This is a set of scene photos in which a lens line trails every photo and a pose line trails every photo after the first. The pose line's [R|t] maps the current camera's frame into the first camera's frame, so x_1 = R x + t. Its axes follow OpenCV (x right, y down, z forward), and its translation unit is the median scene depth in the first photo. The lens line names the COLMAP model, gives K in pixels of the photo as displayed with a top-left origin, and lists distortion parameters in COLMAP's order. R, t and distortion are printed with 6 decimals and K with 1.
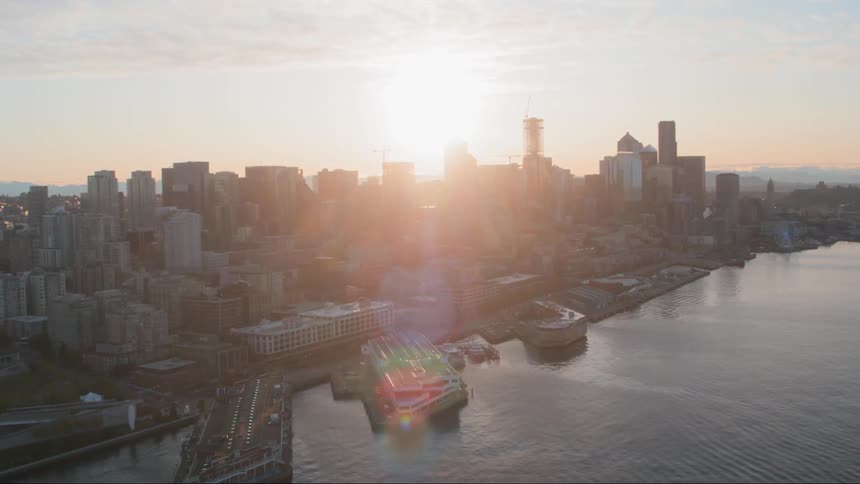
lens RADIAL K [[845.8, 0, 445.2], [0, 845.8, 243.7], [0, 0, 1]] dist [-0.101615, -0.014318]
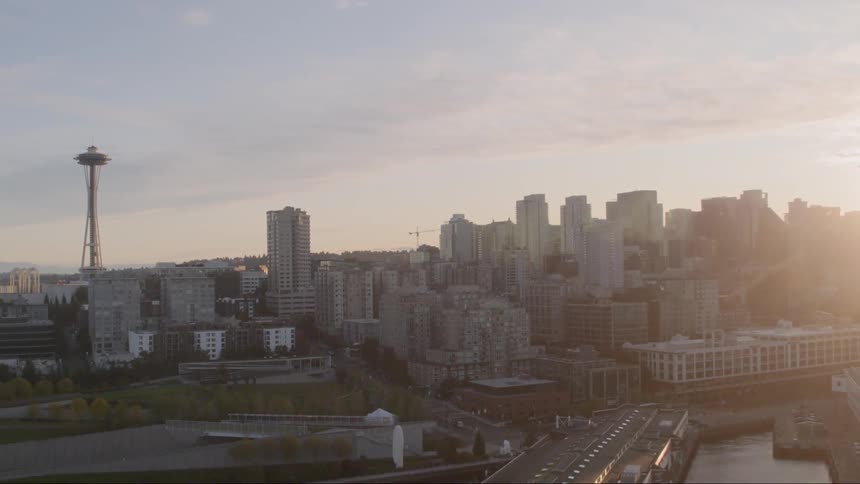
lens RADIAL K [[848.5, 0, 430.0], [0, 848.5, 242.0], [0, 0, 1]] dist [-0.119532, 0.003486]
pose [[0.842301, -0.019533, -0.538653, -0.024368], [-0.027393, 0.996500, -0.078972, 0.079126], [0.538310, 0.081273, 0.838818, 0.354942]]
